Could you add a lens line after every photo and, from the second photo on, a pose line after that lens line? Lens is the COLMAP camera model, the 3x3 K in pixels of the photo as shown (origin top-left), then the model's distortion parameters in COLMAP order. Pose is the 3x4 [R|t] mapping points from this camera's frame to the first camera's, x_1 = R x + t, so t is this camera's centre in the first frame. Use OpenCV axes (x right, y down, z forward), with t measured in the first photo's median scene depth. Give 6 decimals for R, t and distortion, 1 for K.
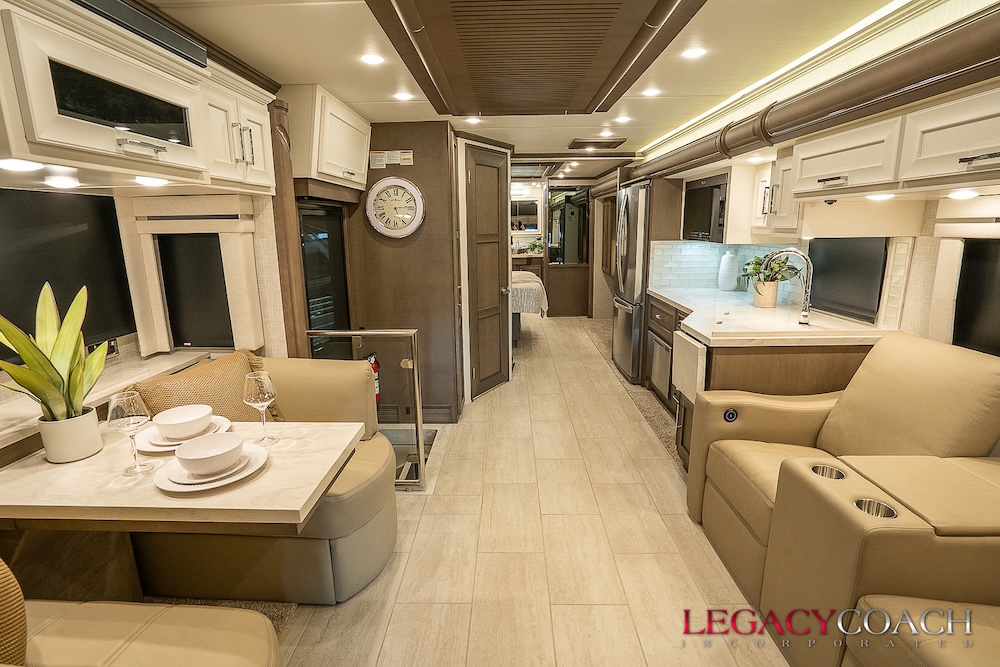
lens RADIAL K [[485.5, 0, 485.5], [0, 485.5, 332.8], [0, 0, 1]] dist [-0.053014, 0.022351]
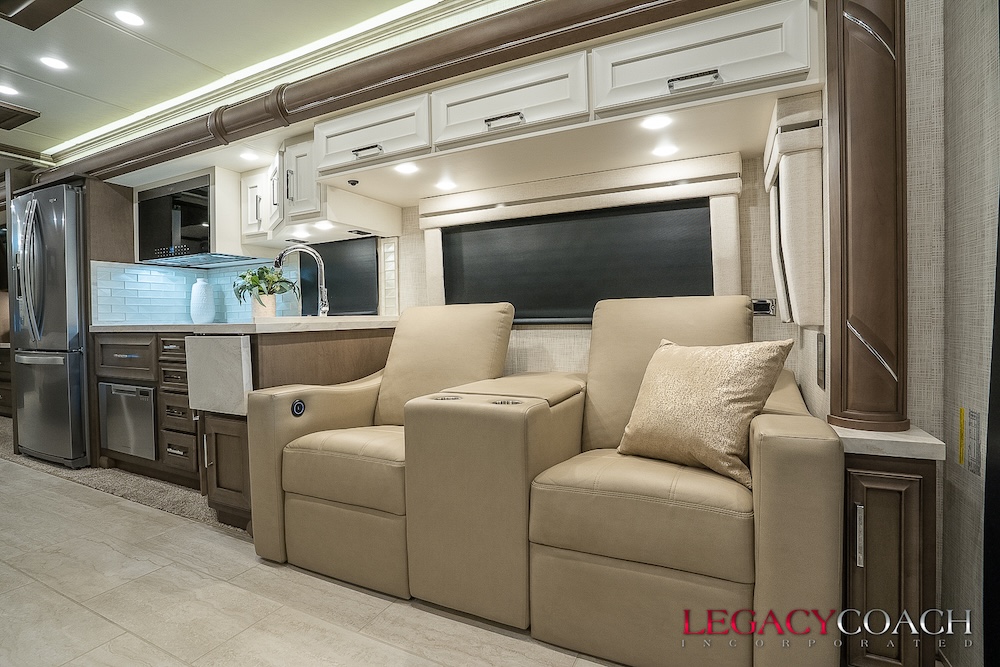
lens RADIAL K [[485.5, 0, 485.5], [0, 485.5, 332.8], [0, 0, 1]] dist [-0.053014, 0.022351]
pose [[0.415618, 0.004713, 0.909527, -0.105751], [0.203117, 0.974251, -0.097864, 0.187187], [-0.886569, 0.225415, 0.403959, 0.340139]]
